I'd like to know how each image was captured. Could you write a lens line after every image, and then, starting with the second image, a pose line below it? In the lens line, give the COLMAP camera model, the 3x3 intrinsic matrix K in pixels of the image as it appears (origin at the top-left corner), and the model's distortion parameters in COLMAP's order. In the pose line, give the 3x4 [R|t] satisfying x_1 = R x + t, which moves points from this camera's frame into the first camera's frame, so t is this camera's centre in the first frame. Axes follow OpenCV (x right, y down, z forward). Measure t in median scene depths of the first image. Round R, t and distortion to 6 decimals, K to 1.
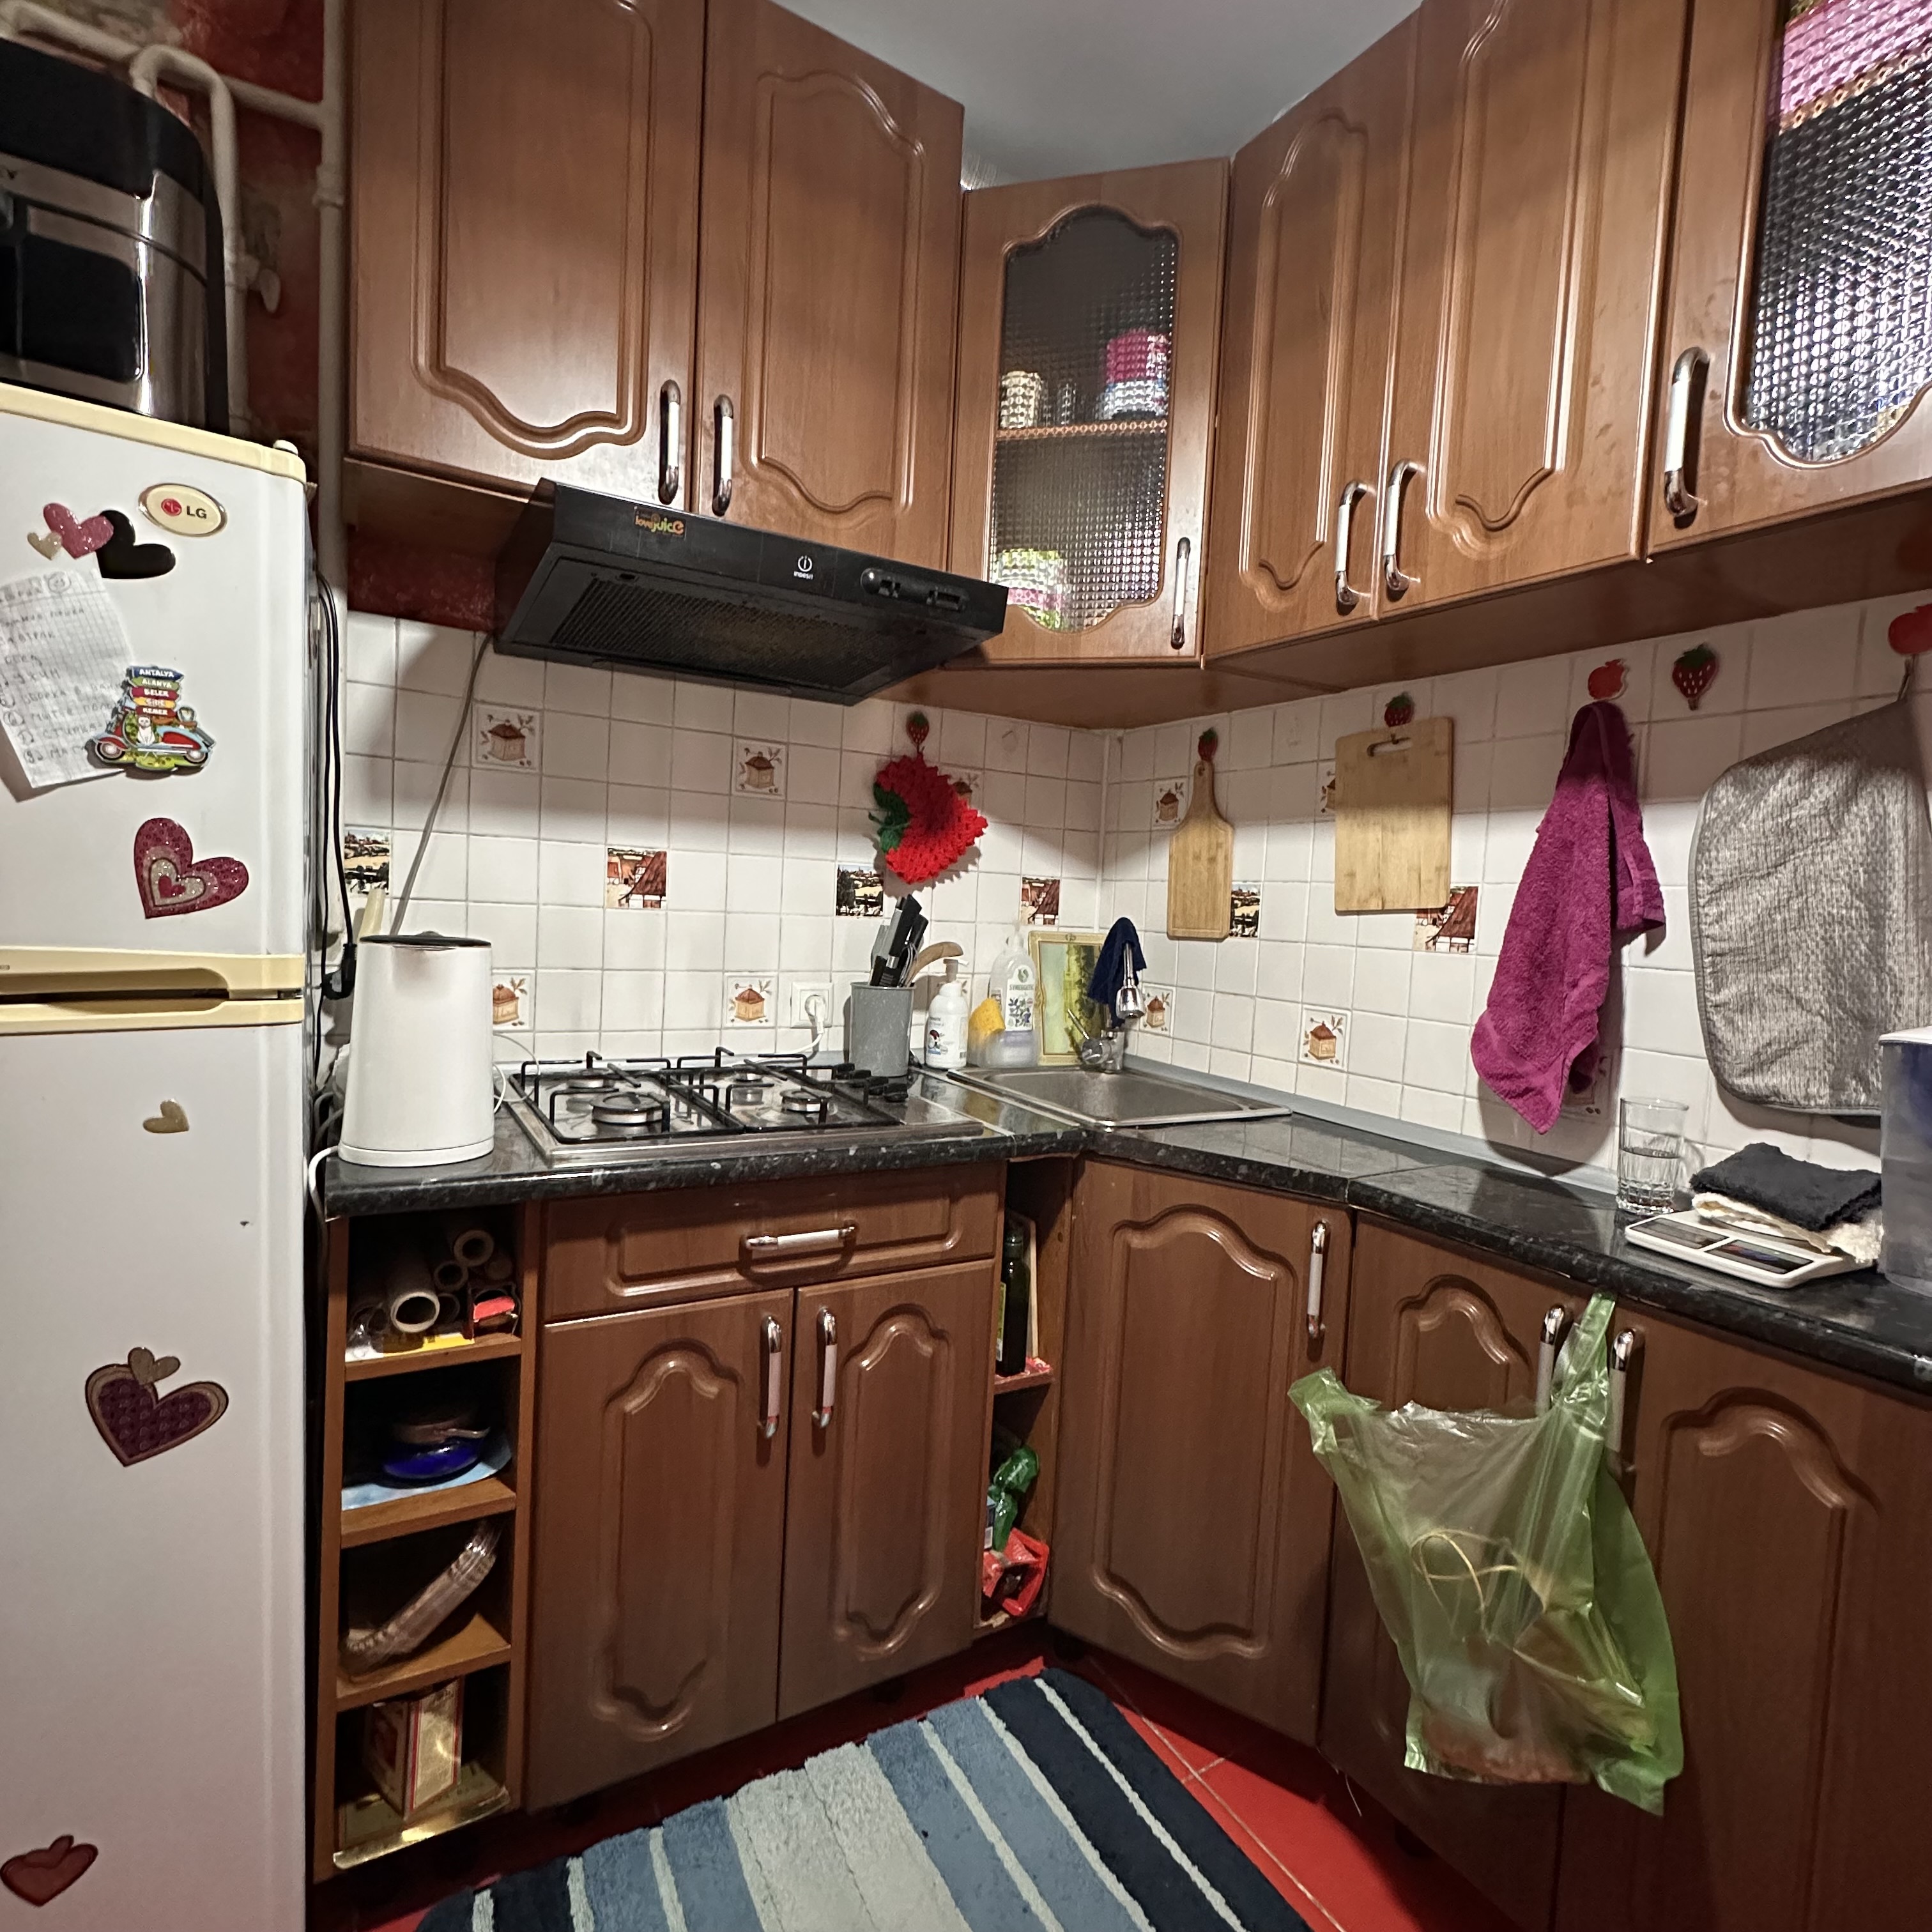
lens RADIAL K [[1025.7, 0, 966.0], [0, 1025.7, 966.0], [0, 0, 1]] dist [0.000319, -0.000363]
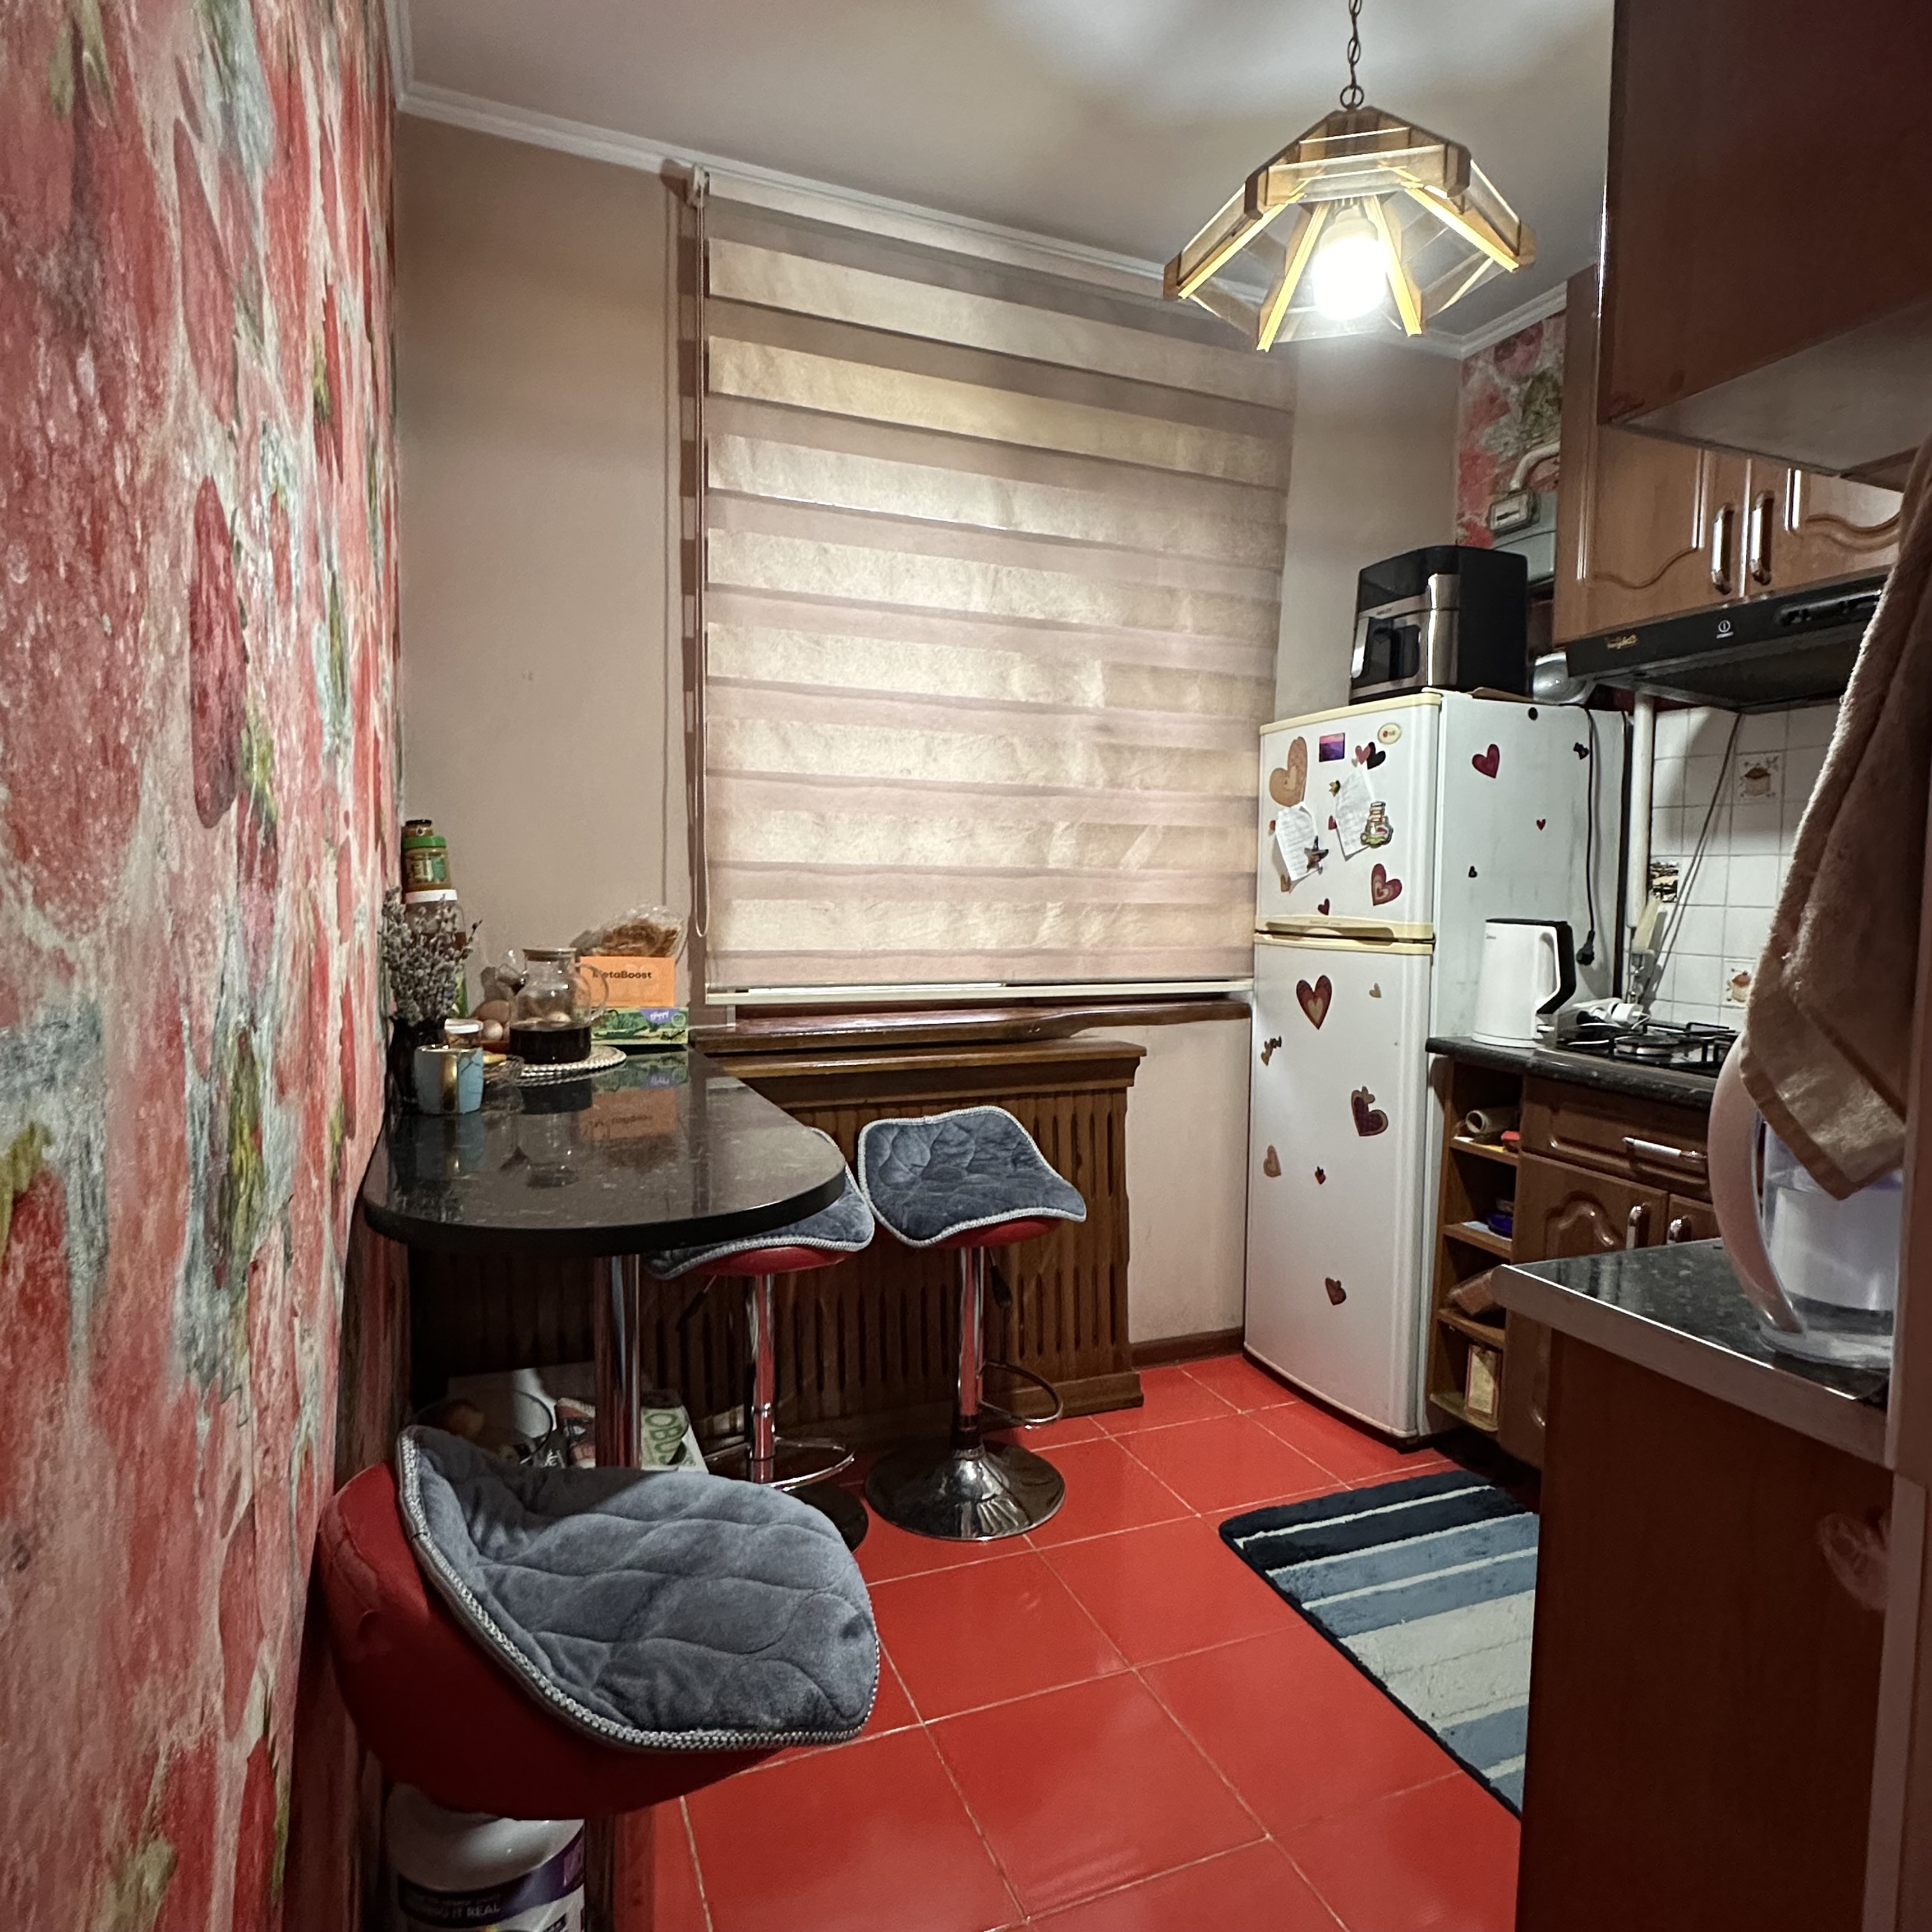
lens RADIAL K [[1192.0, 0, 966.0], [0, 1192.0, 966.0], [0, 0, 1]] dist [-0.001615, -0.000410]
pose [[-0.157837, 0.020499, -0.987252, 2.017269], [-0.086692, 0.995636, 0.034533, 0.077027], [0.983652, 0.091038, -0.155371, 0.486023]]
